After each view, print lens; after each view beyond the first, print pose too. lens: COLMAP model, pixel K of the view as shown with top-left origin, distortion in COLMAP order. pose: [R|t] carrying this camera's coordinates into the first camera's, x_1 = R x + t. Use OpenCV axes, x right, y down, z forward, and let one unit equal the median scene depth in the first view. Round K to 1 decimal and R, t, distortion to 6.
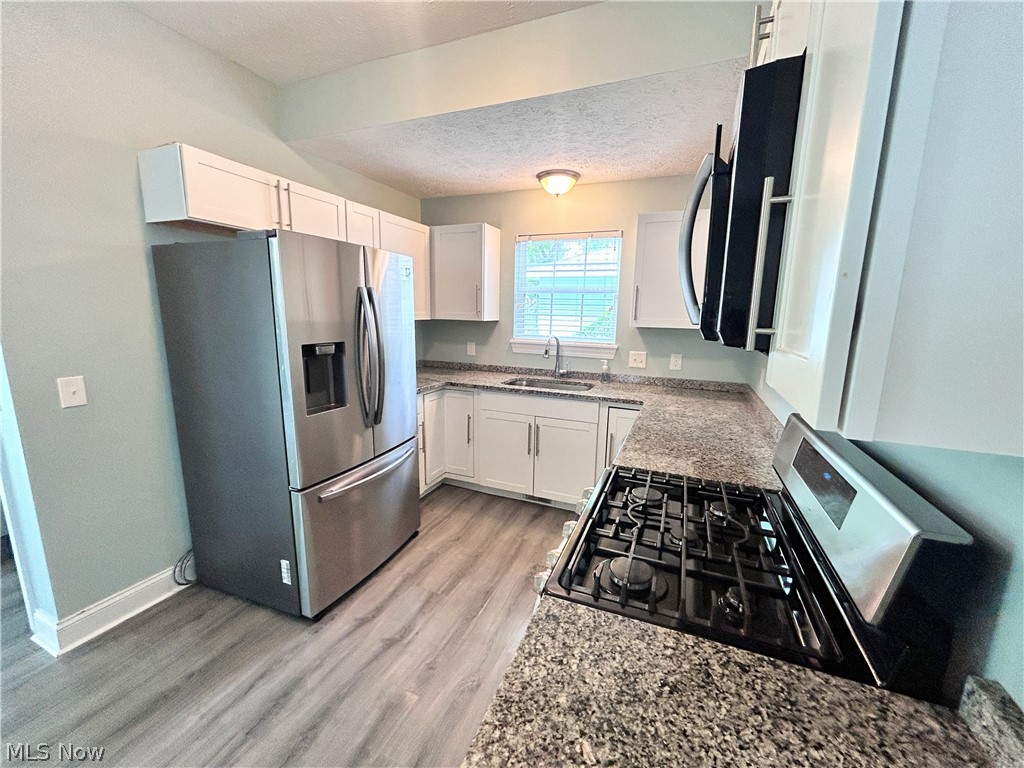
lens RADIAL K [[406.9, 0, 514.2], [0, 406.9, 382.6], [0, 0, 1]] dist [0.001490, 0.000018]
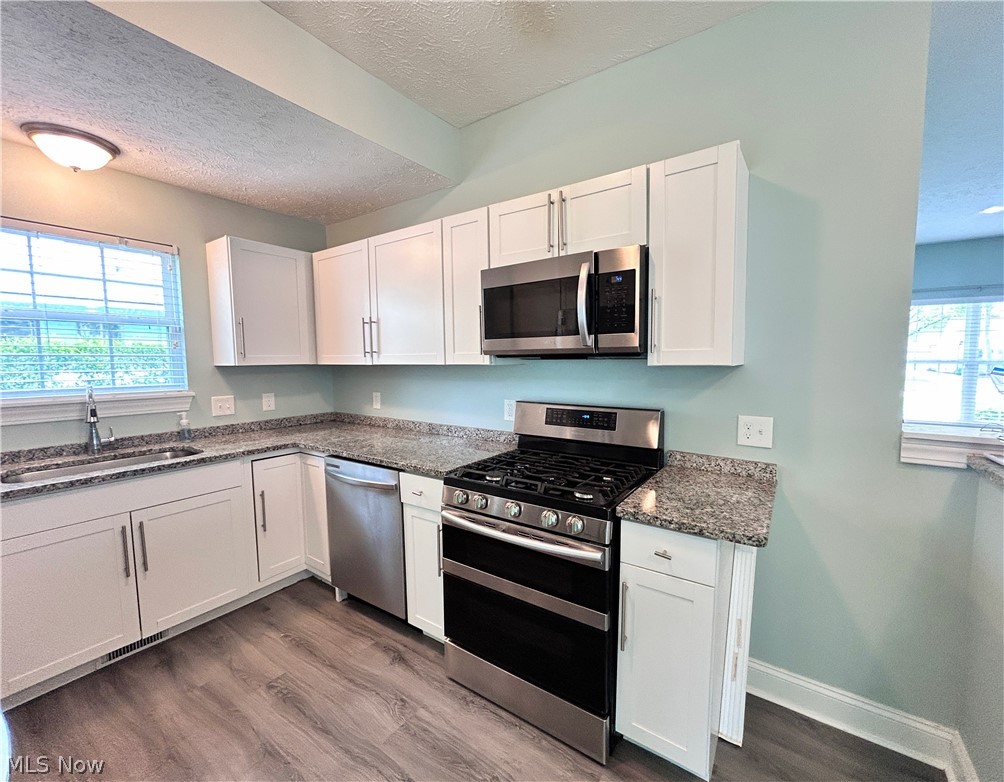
lens RADIAL K [[429.4, 0, 504.5], [0, 429.4, 393.4], [0, 0, 1]] dist [-0.002058, -0.000587]
pose [[0.208874, -0.102028, 0.972606, -0.449707], [0.181972, 0.981228, 0.063853, -0.034498], [-0.960863, 0.163650, 0.223519, 0.261598]]
